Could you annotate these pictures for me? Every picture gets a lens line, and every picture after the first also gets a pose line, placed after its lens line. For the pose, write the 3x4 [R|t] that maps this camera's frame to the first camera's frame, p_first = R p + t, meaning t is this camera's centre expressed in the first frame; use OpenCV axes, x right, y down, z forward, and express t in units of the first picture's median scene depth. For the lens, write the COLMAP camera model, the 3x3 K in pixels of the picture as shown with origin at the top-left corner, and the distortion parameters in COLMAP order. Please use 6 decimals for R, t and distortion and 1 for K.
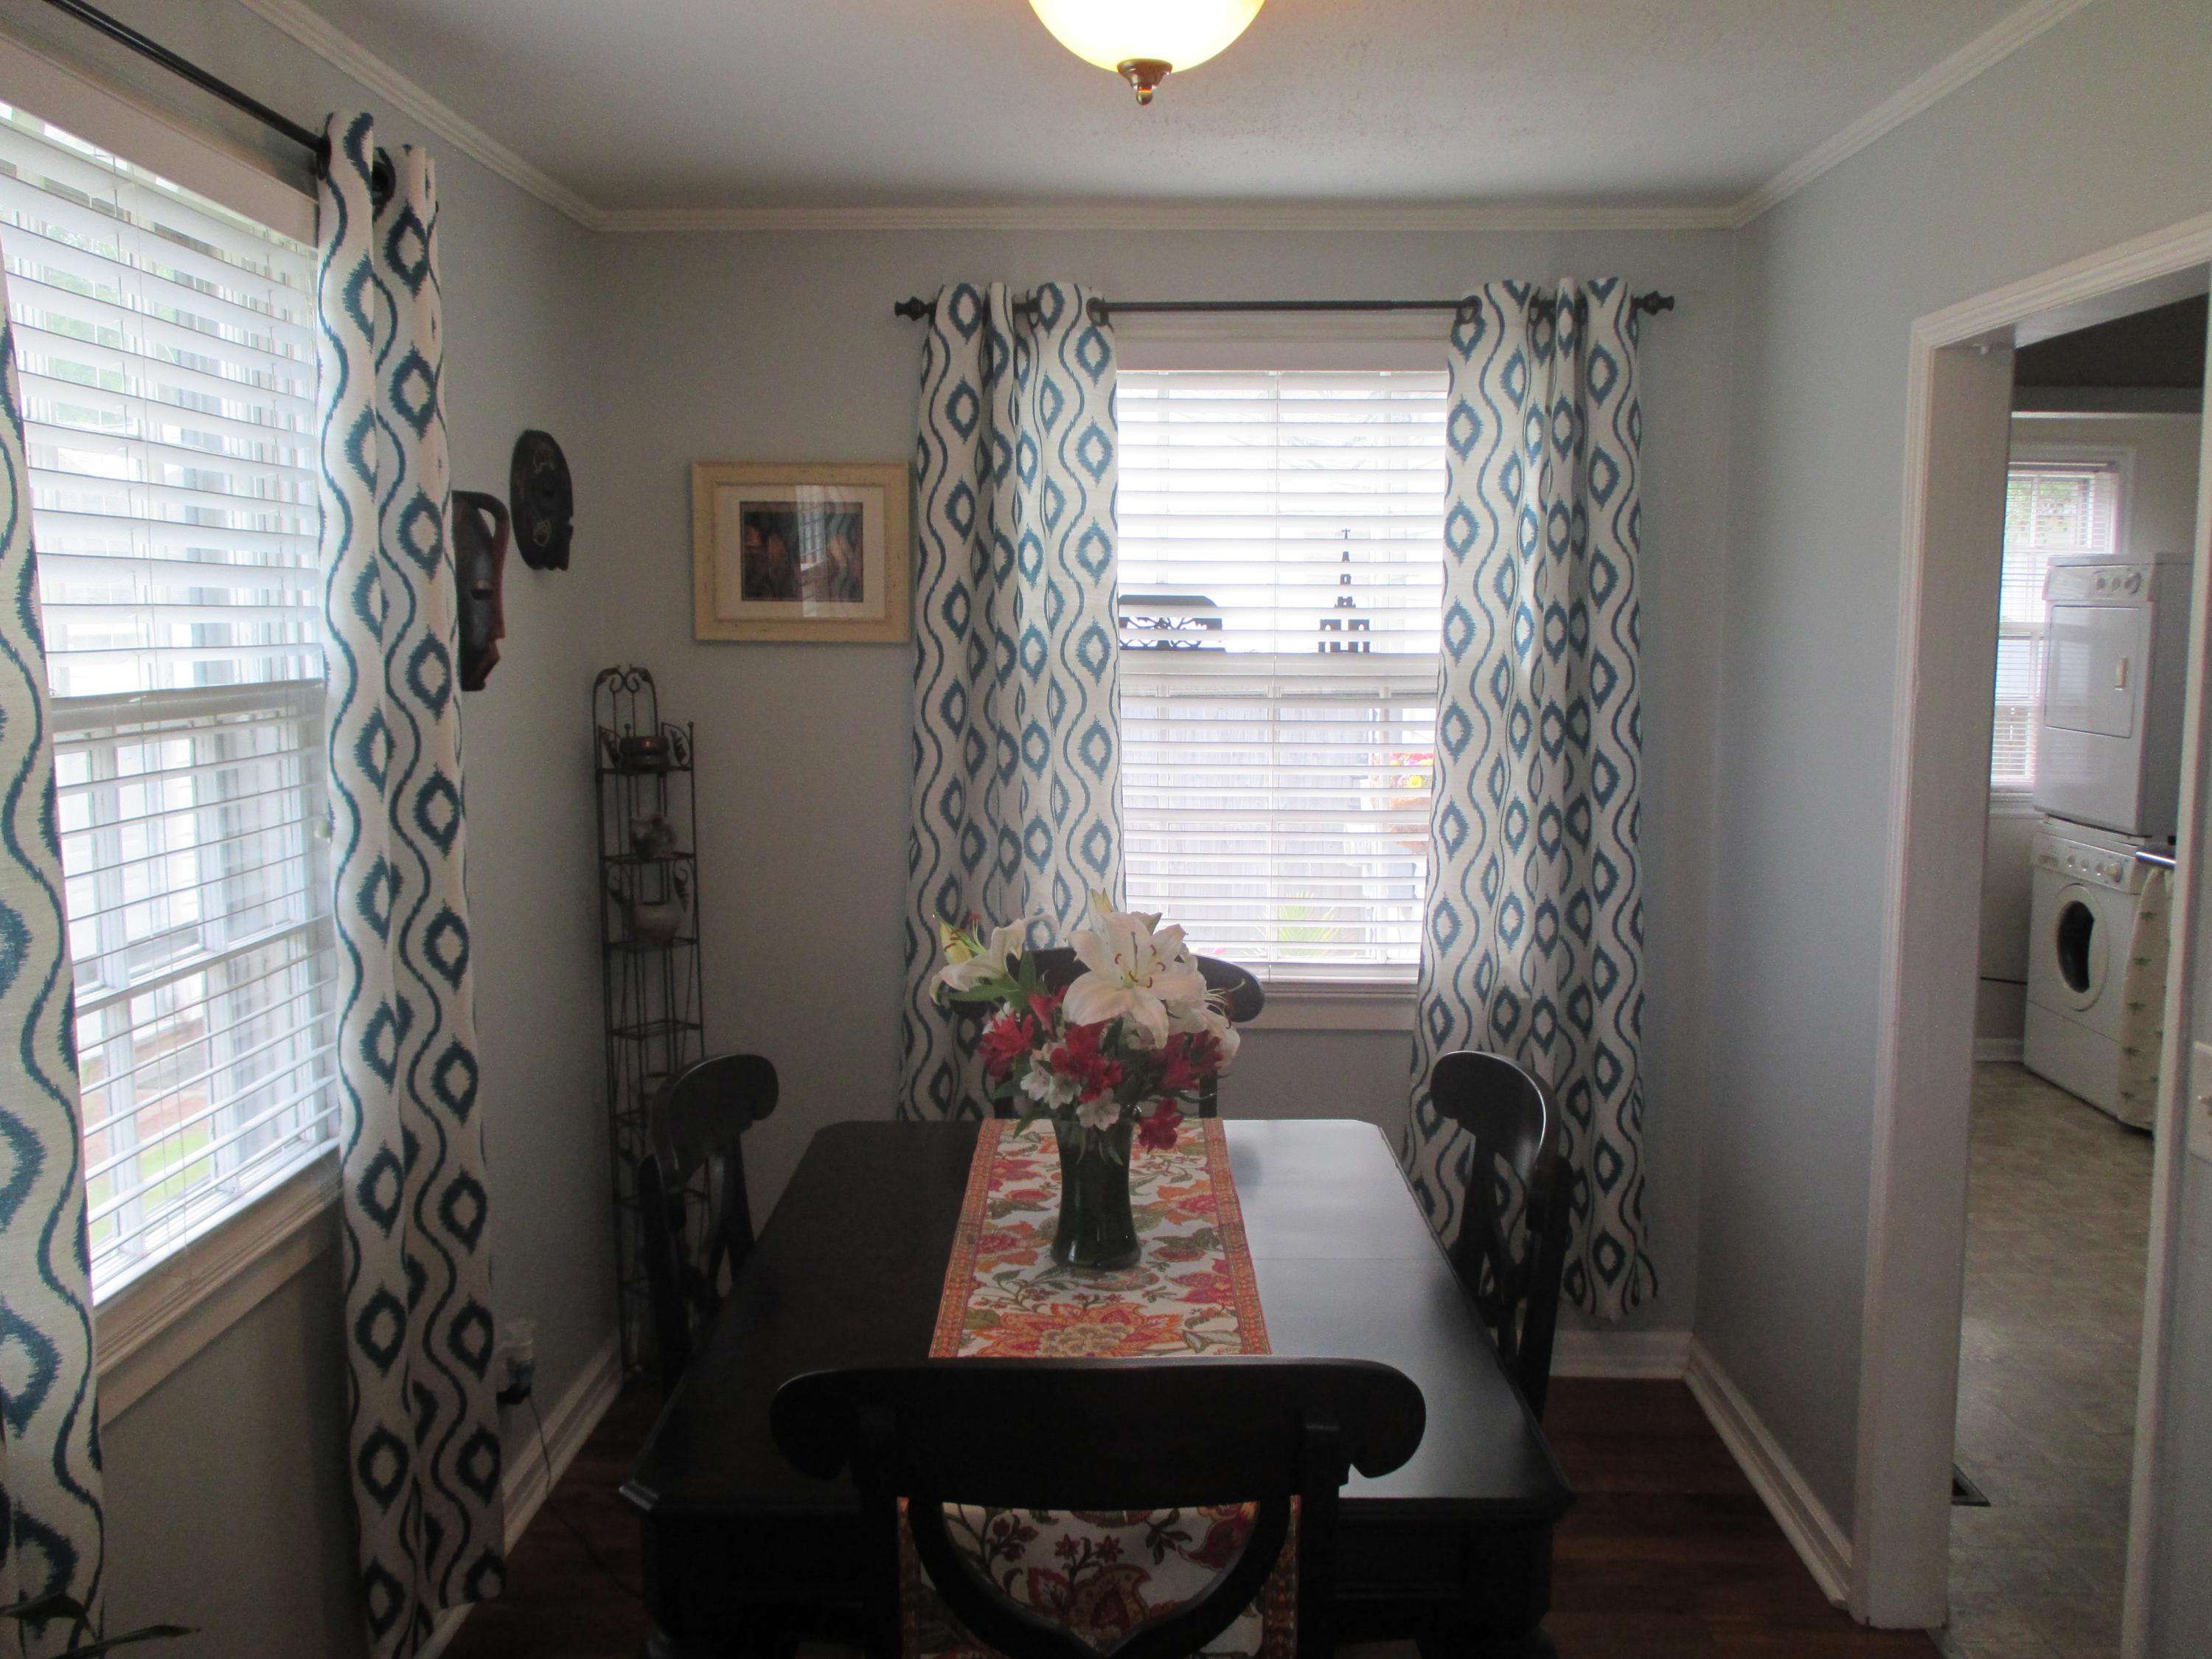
lens RADIAL K [[1883.9, 0, 1094.0], [0, 1883.9, 826.2], [0, 0, 1]] dist [0.008490, -0.046242]
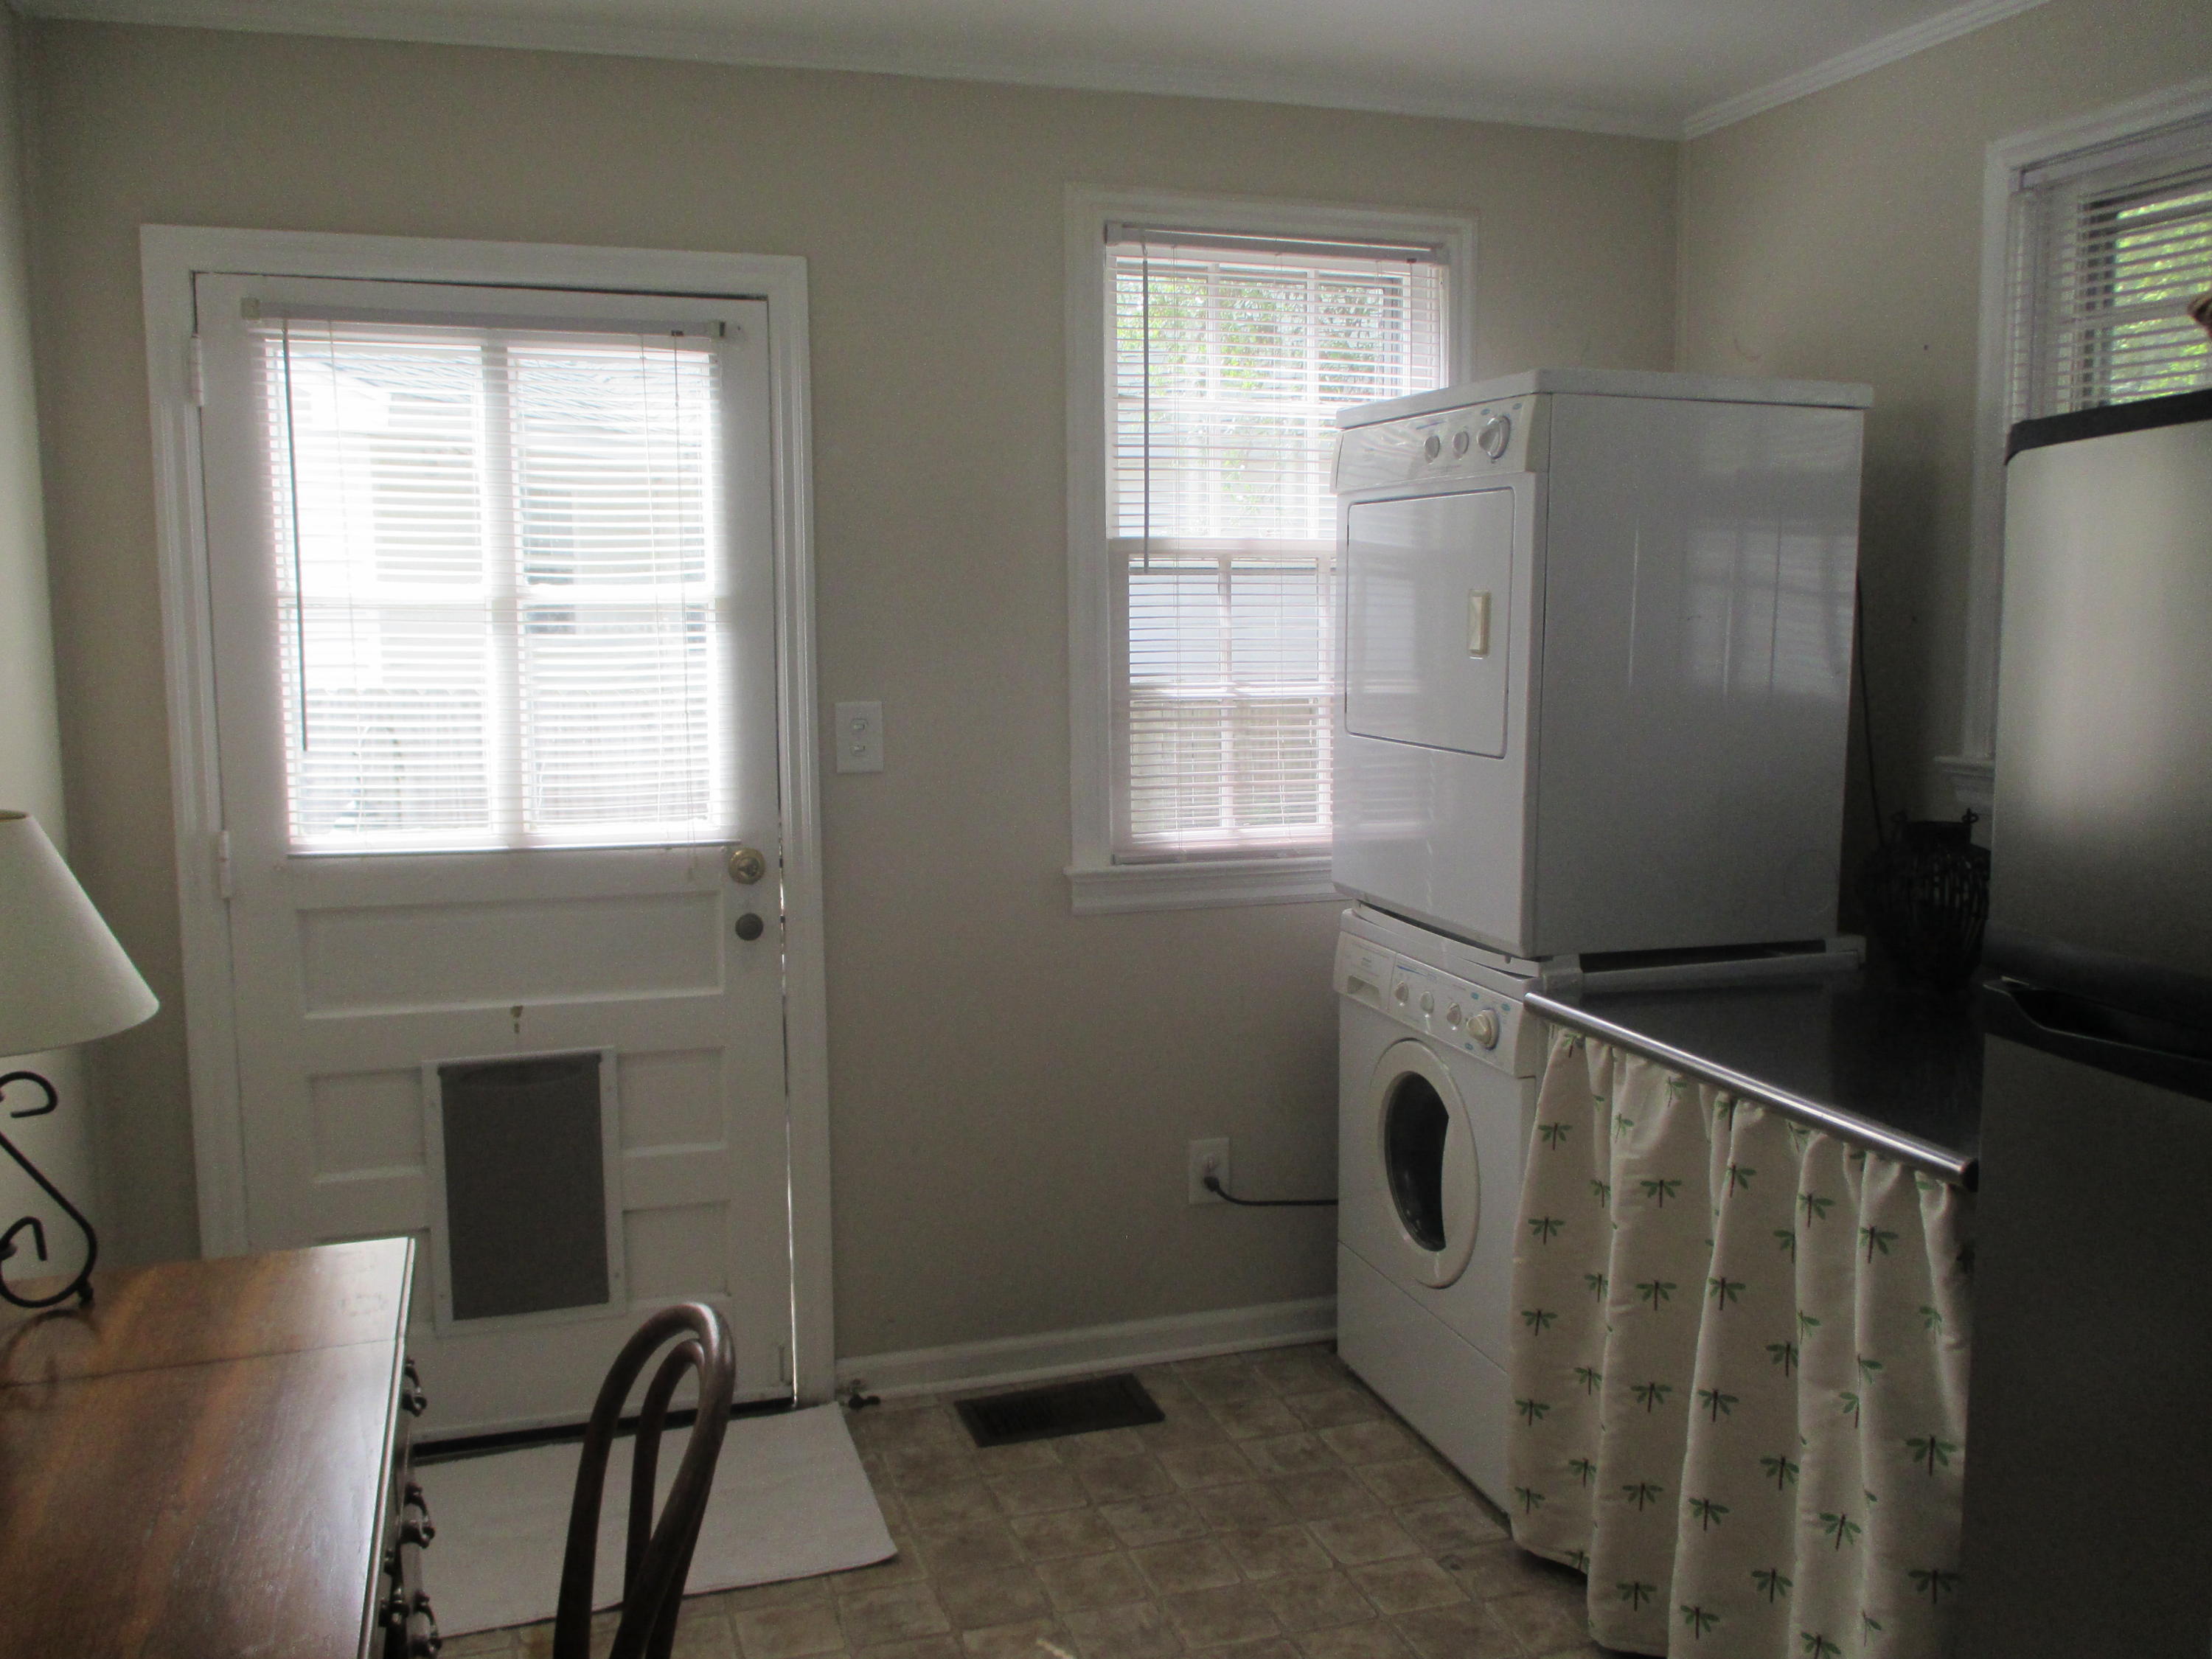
lens RADIAL K [[1835.2, 0, 1106.0], [0, 1835.2, 829.5], [0, 0, 1]] dist [-0.045271, 0.019073]
pose [[0.946036, -0.044458, 0.320997, 0.290456], [0.045033, 0.998970, 0.005636, -0.034571], [-0.320917, 0.009124, 0.947063, 0.563847]]
